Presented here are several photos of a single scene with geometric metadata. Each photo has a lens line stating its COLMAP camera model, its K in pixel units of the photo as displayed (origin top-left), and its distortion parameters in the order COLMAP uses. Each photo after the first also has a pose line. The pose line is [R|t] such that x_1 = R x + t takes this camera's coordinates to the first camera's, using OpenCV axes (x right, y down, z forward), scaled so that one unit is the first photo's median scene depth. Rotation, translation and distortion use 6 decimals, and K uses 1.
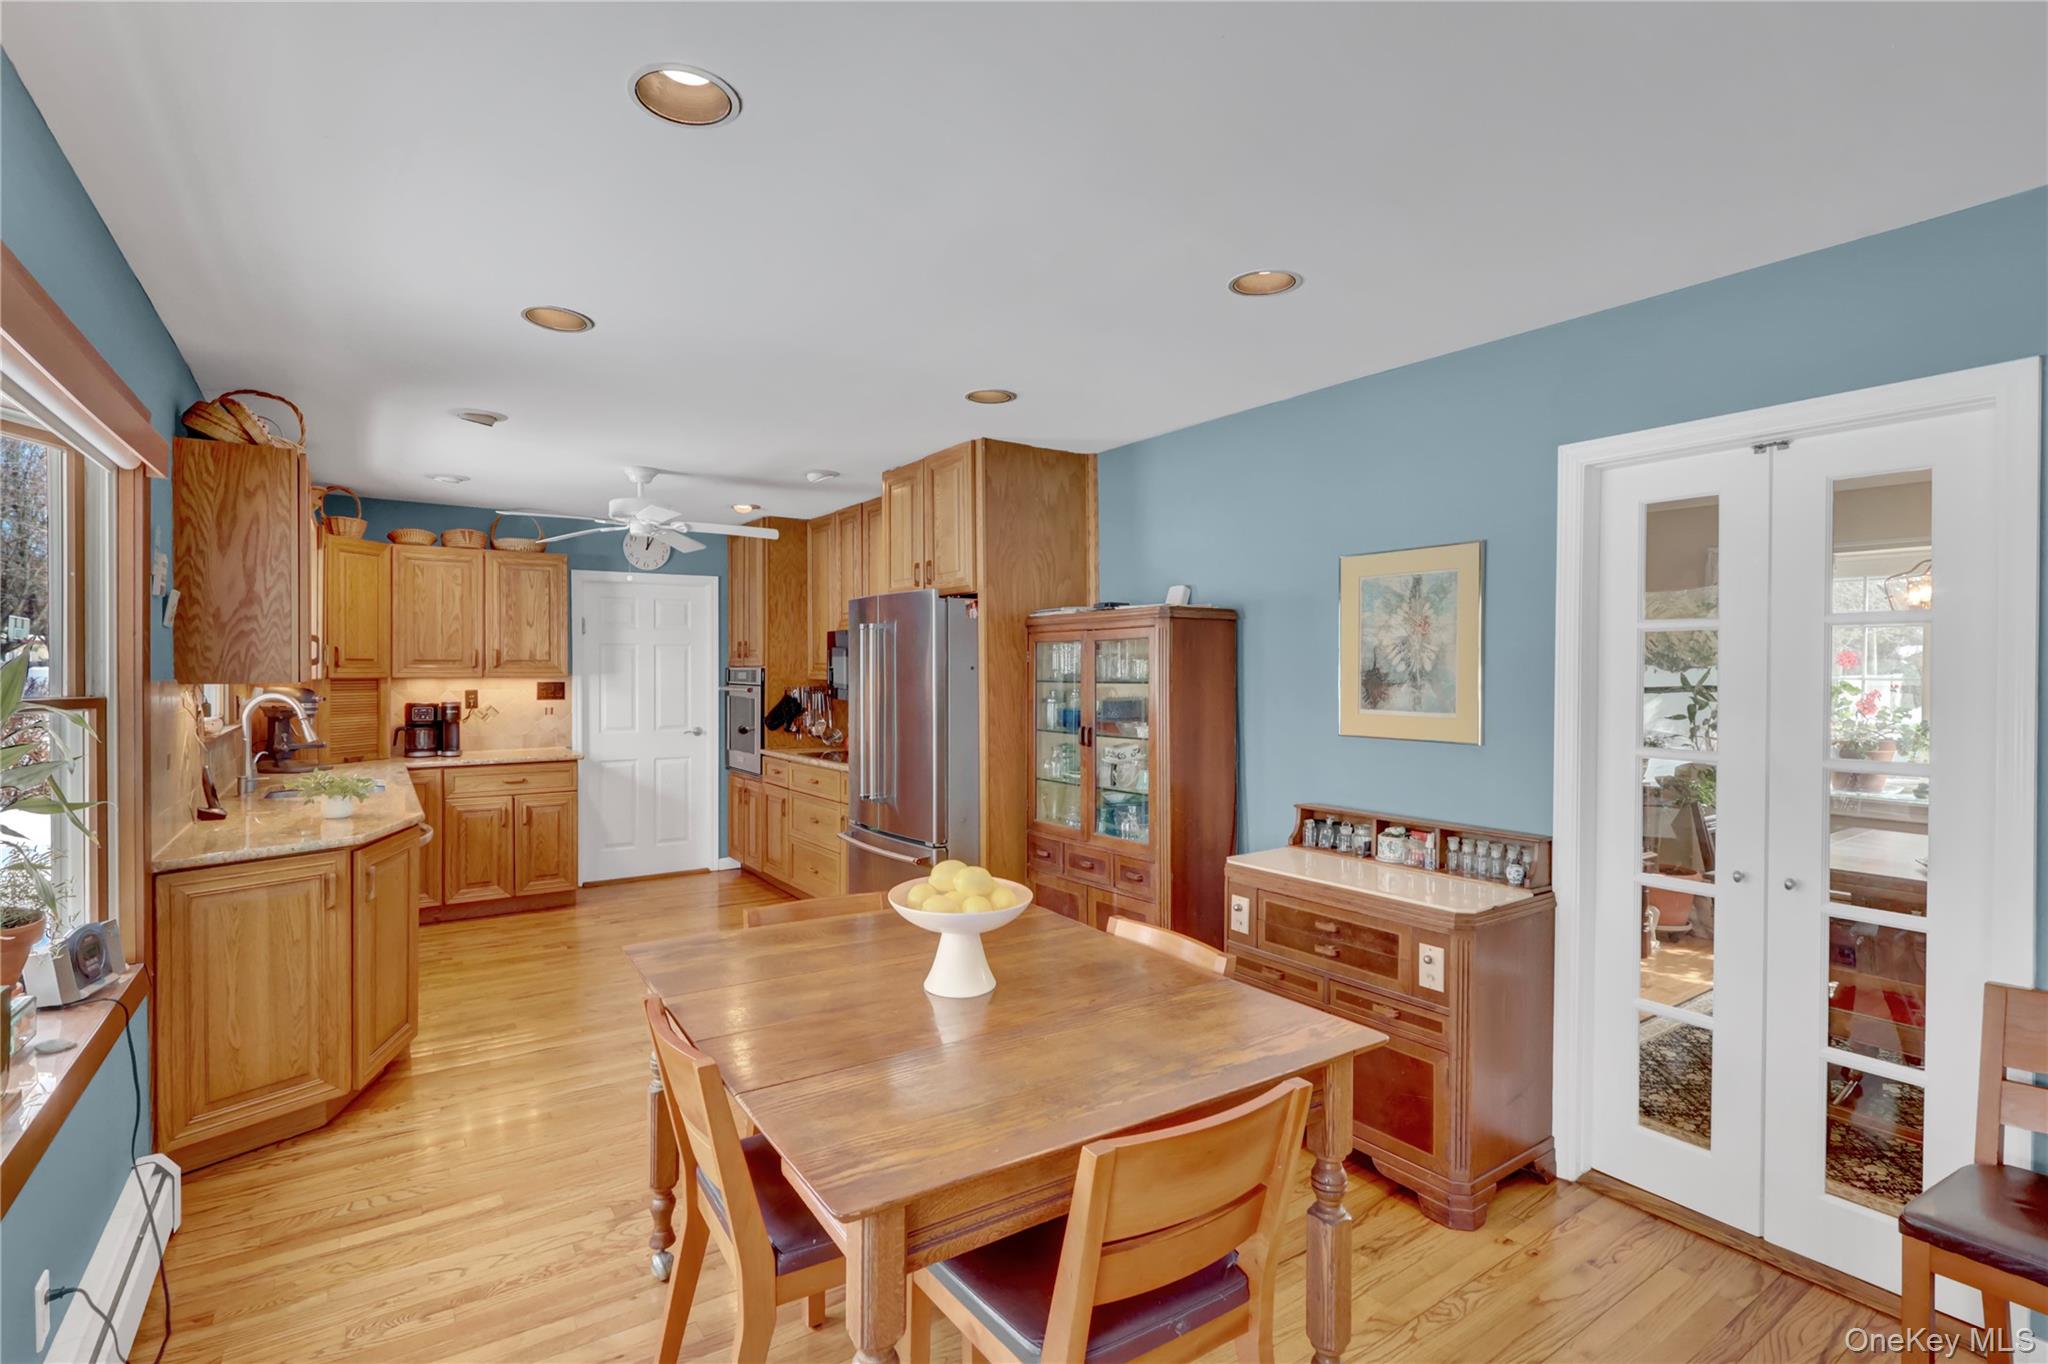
lens RADIAL K [[949.0, 0, 1054.7], [0, 949.0, 677.4], [0, 0, 1]] dist [-0.001076, 0.000071]
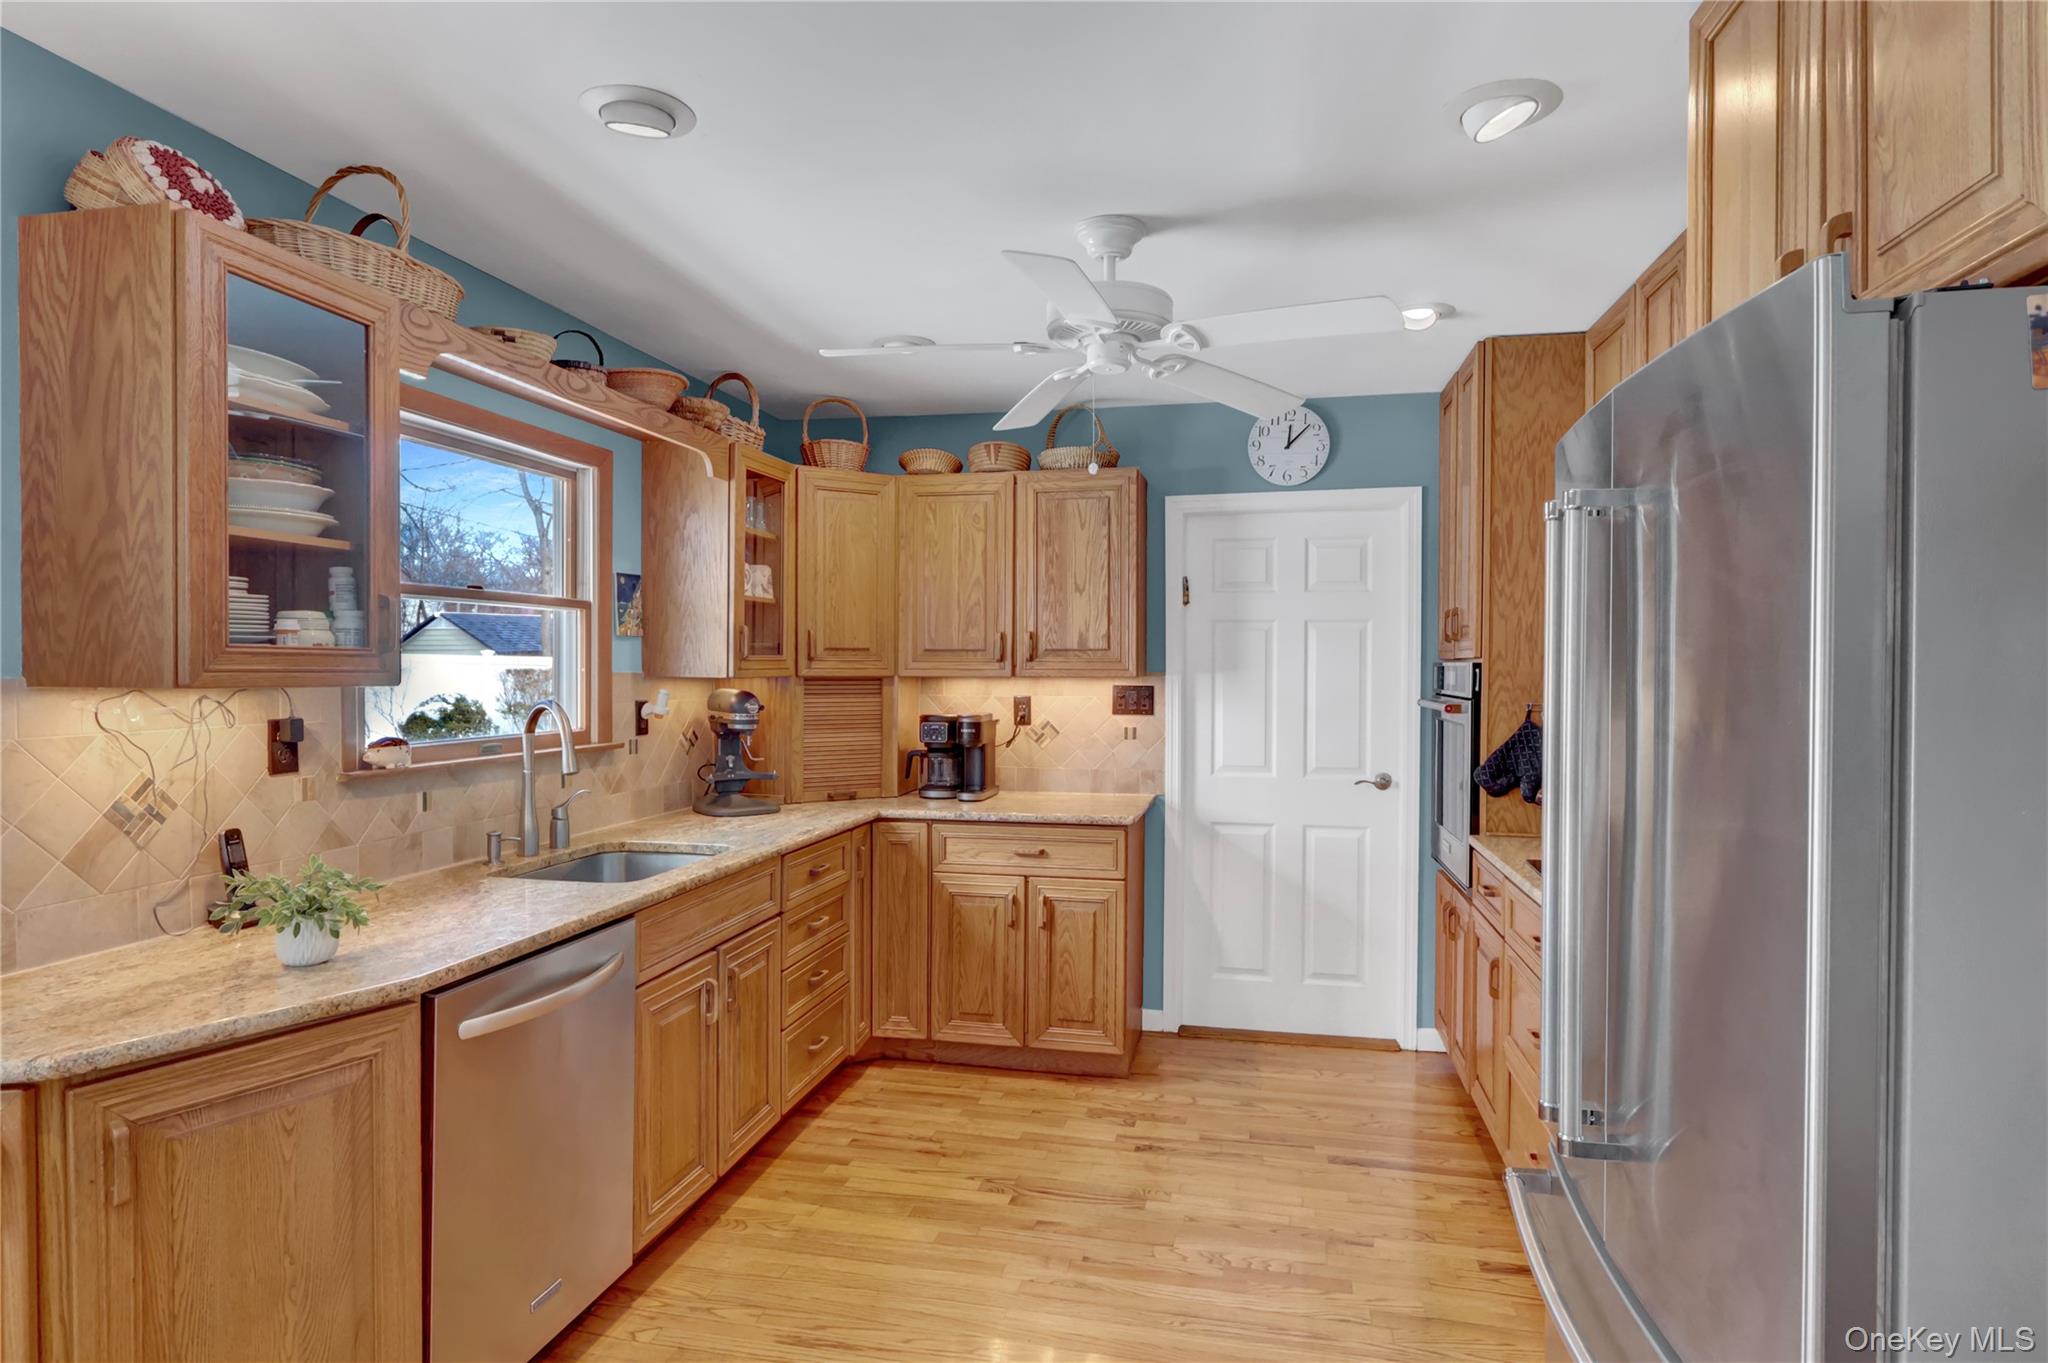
lens RADIAL K [[1142.3, 0, 1024.0], [0, 1142.3, 681.5], [0, 0, 1]] dist [0.000047, 0.001365]
pose [[0.669885, 0.011695, -0.742373, -0.053109], [-0.009072, 0.999930, 0.007566, -0.003609], [0.742410, 0.001666, 0.669944, 0.641715]]
